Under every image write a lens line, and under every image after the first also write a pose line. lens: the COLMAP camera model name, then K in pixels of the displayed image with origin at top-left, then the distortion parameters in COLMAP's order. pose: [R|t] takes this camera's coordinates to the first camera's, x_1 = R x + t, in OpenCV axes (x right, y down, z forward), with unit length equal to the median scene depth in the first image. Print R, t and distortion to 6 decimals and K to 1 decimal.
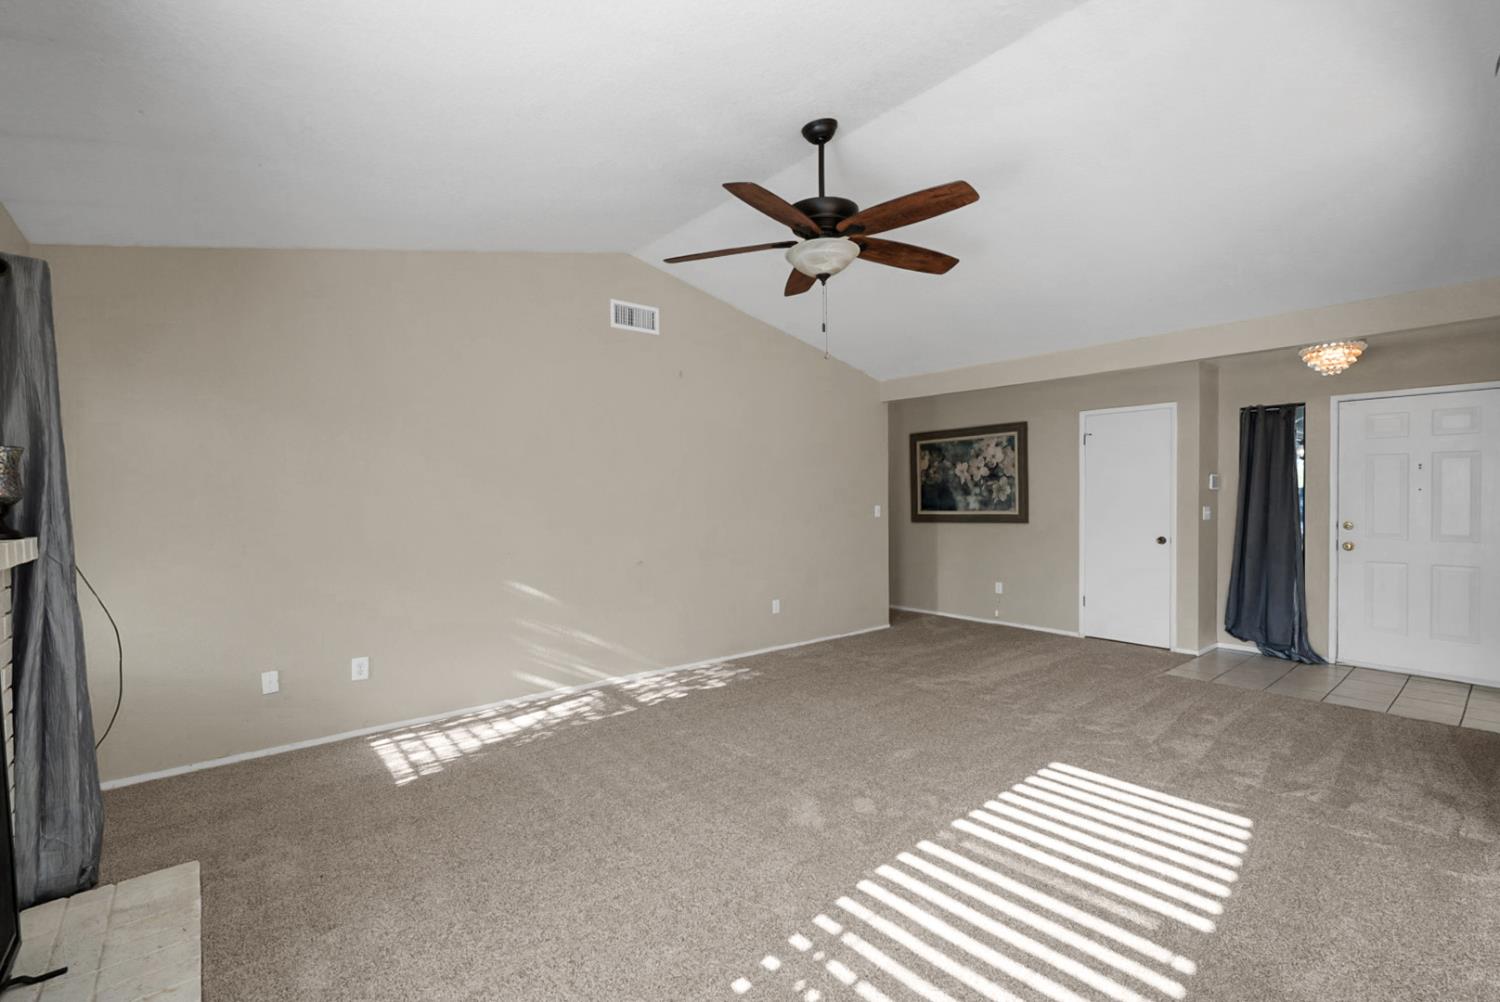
lens RADIAL K [[673.8, 0, 753.4], [0, 673.8, 513.1], [0, 0, 1]] dist [-0.004198, 0.000433]
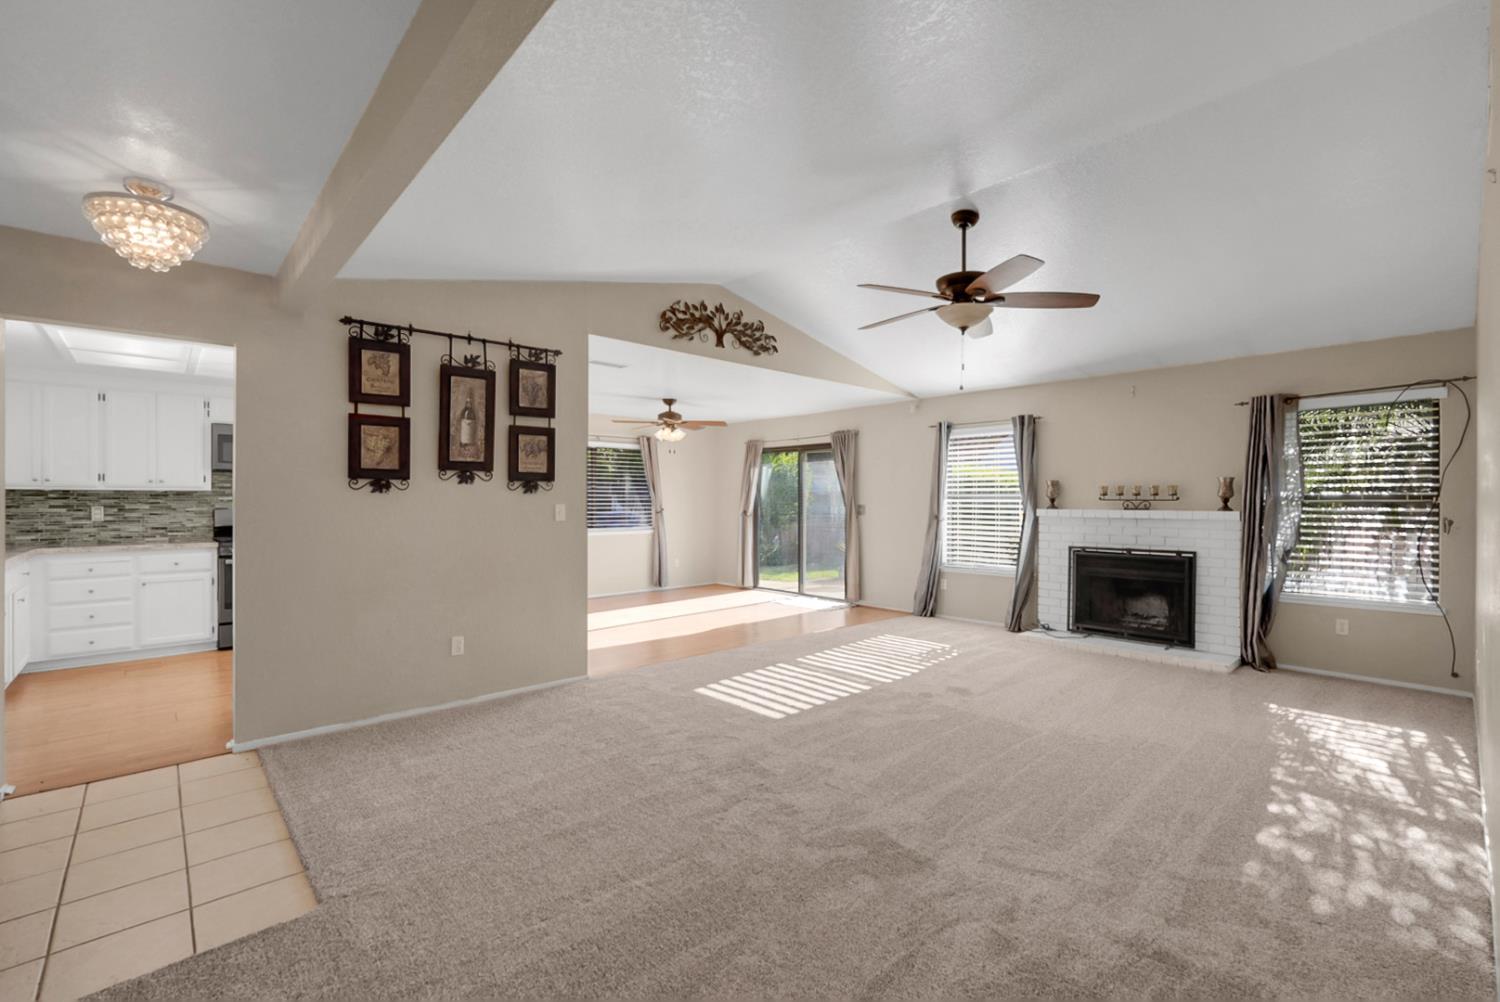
lens RADIAL K [[661.2, 0, 763.4], [0, 661.2, 500.7], [0, 0, 1]] dist [-0.009496, 0.004771]
pose [[-0.998145, 0.006163, -0.060563, 0.389082], [0.004991, 0.999798, 0.019478, -0.026353], [0.060671, 0.019139, -0.997974, 1.539138]]
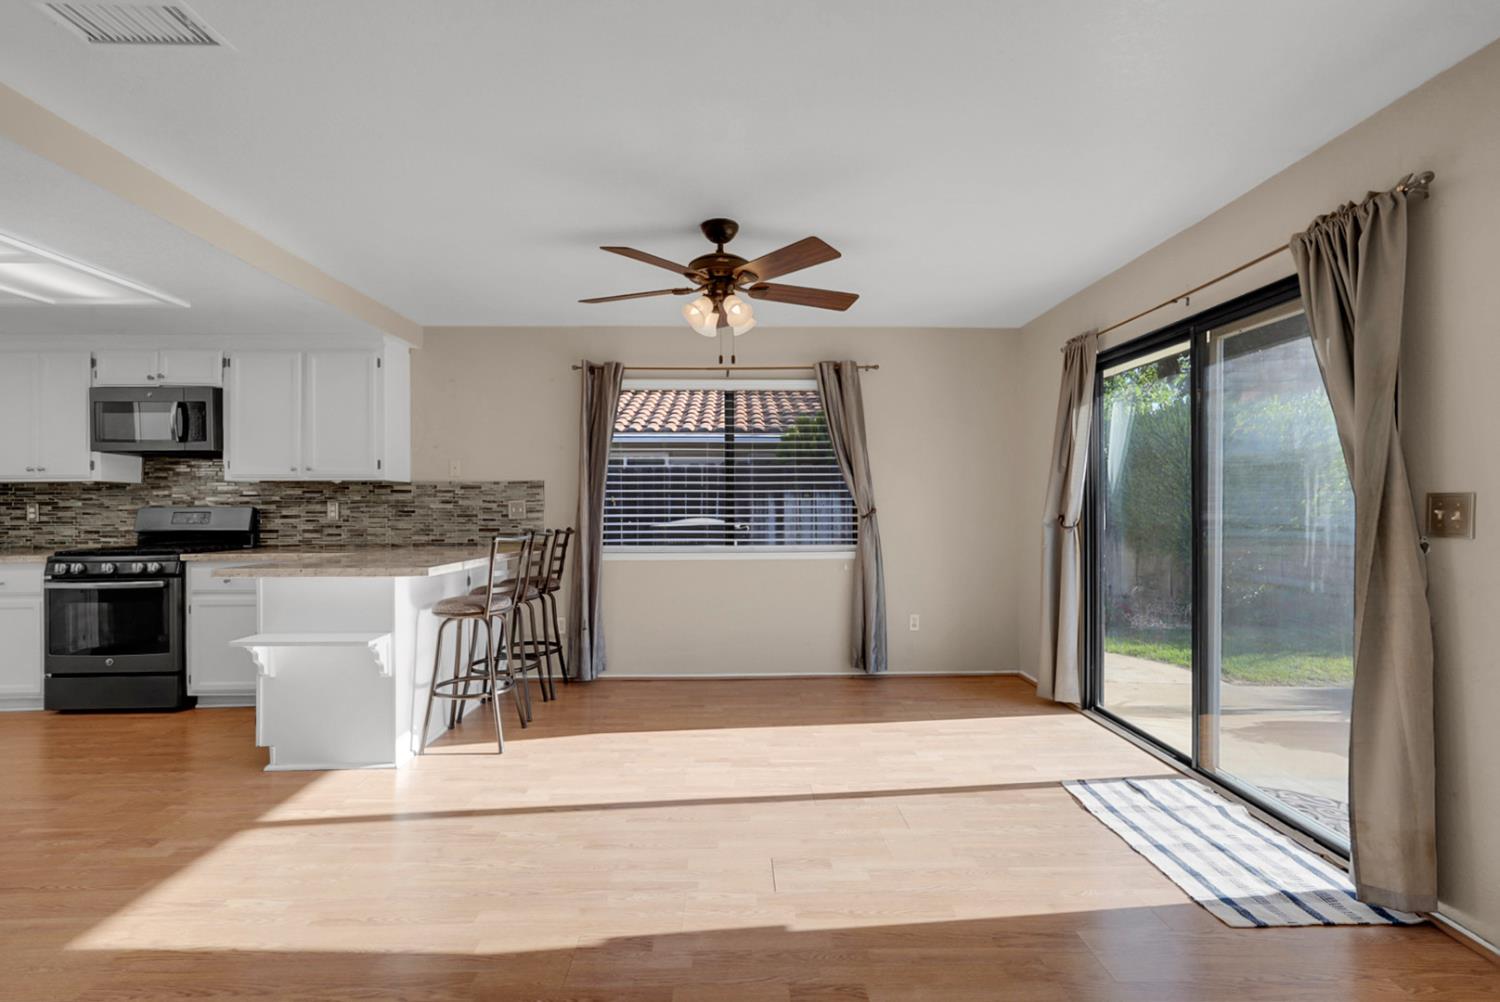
lens RADIAL K [[661.2, 0, 750.1], [0, 661.2, 502.2], [0, 0, 1]] dist [-0.009496, 0.004771]
pose [[-0.786748, 0.010146, 0.617191, 0.109245], [0.022314, 0.999679, 0.012011, 0.011335], [-0.616871, 0.023222, -0.786722, 0.374440]]
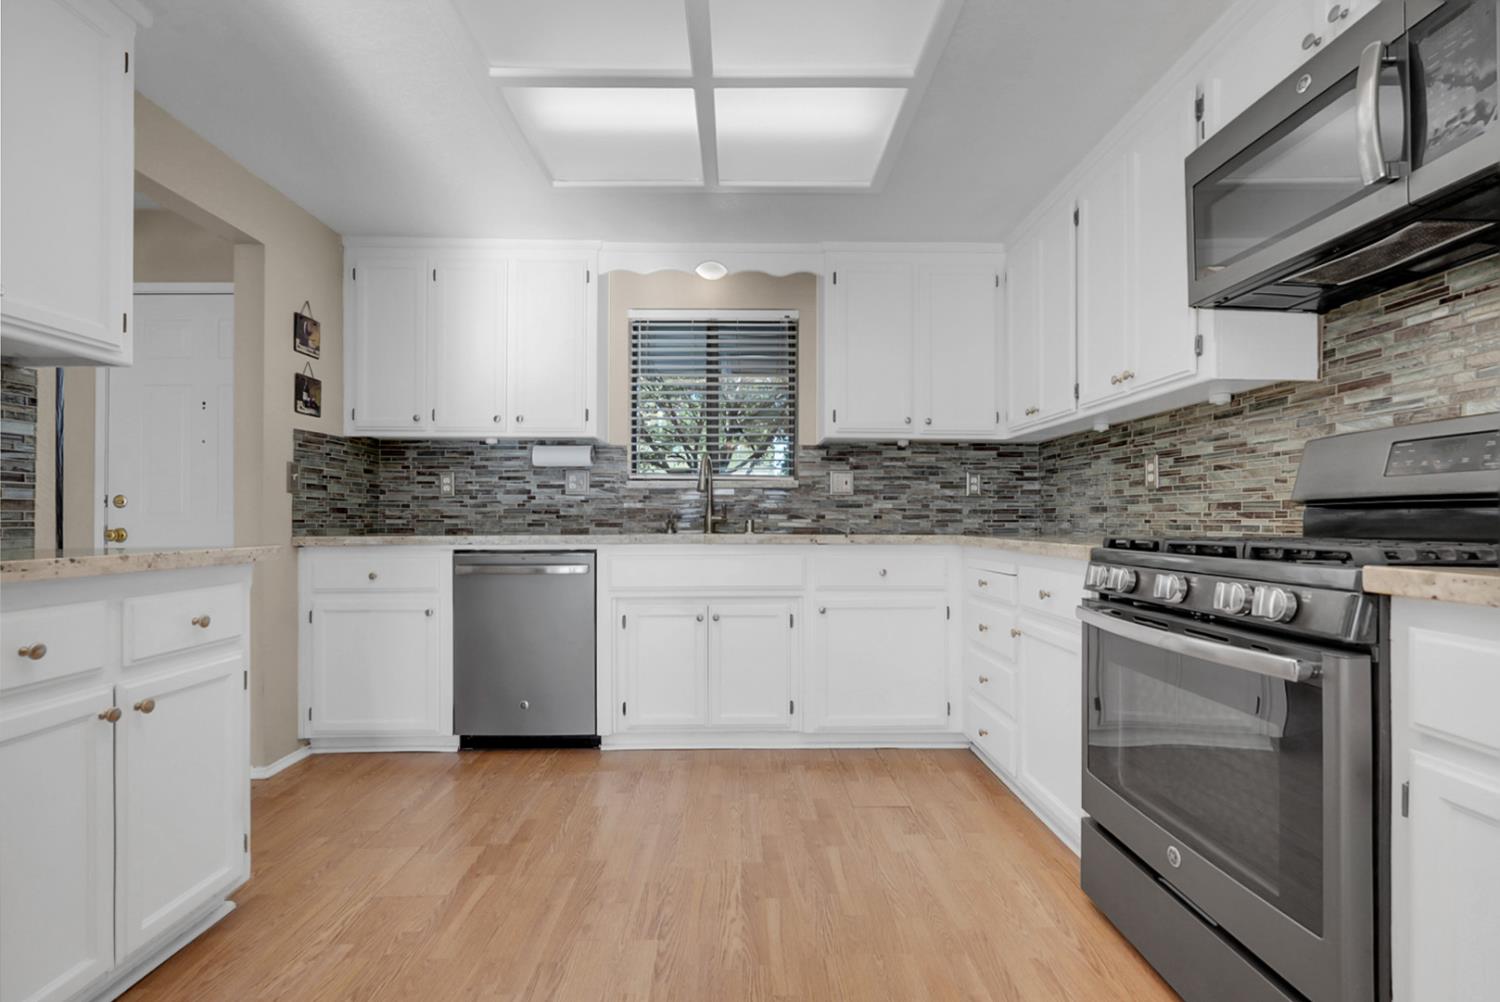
lens RADIAL K [[661.2, 0, 757.1], [0, 661.2, 510.6], [0, 0, 1]] dist [-0.009496, 0.004771]
pose [[0.612763, 0.012557, 0.790167, 0.907020], [0.012314, 0.999601, -0.025434, 0.056475], [-0.790171, 0.025315, 0.612364, 0.189800]]
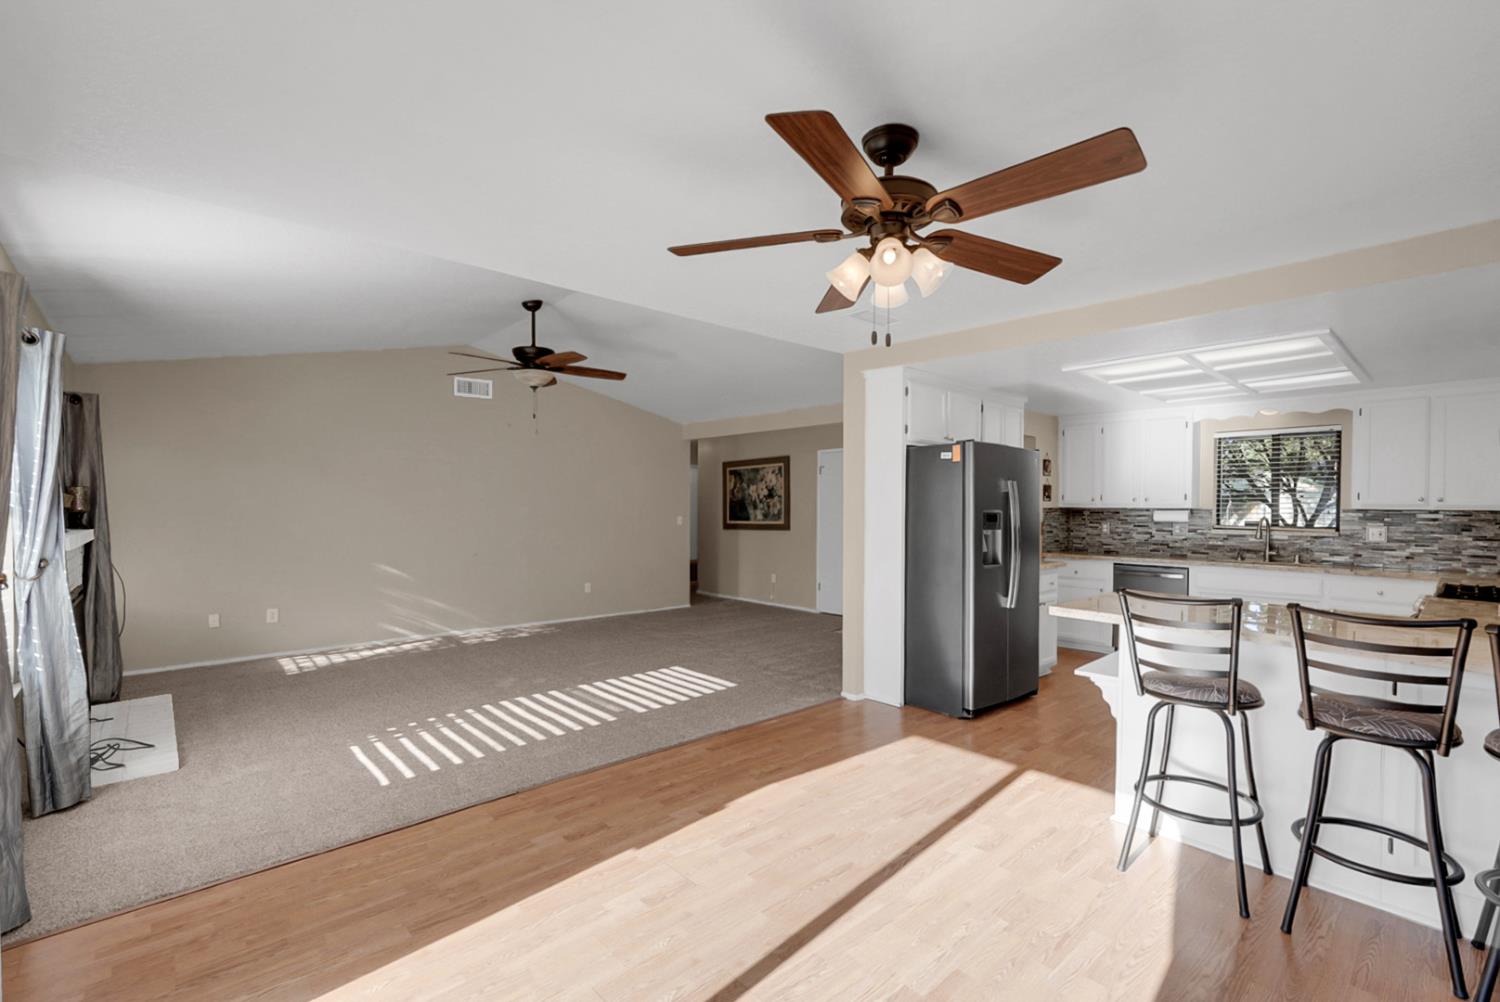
lens RADIAL K [[661.2, 0, 742.5], [0, 661.2, 519.2], [0, 0, 1]] dist [-0.009496, 0.004771]
pose [[0.999330, 0.010030, 0.035202, 0.414773], [-0.009927, 0.999946, -0.003092, -0.004115], [-0.035231, 0.002740, 0.999375, -0.529532]]
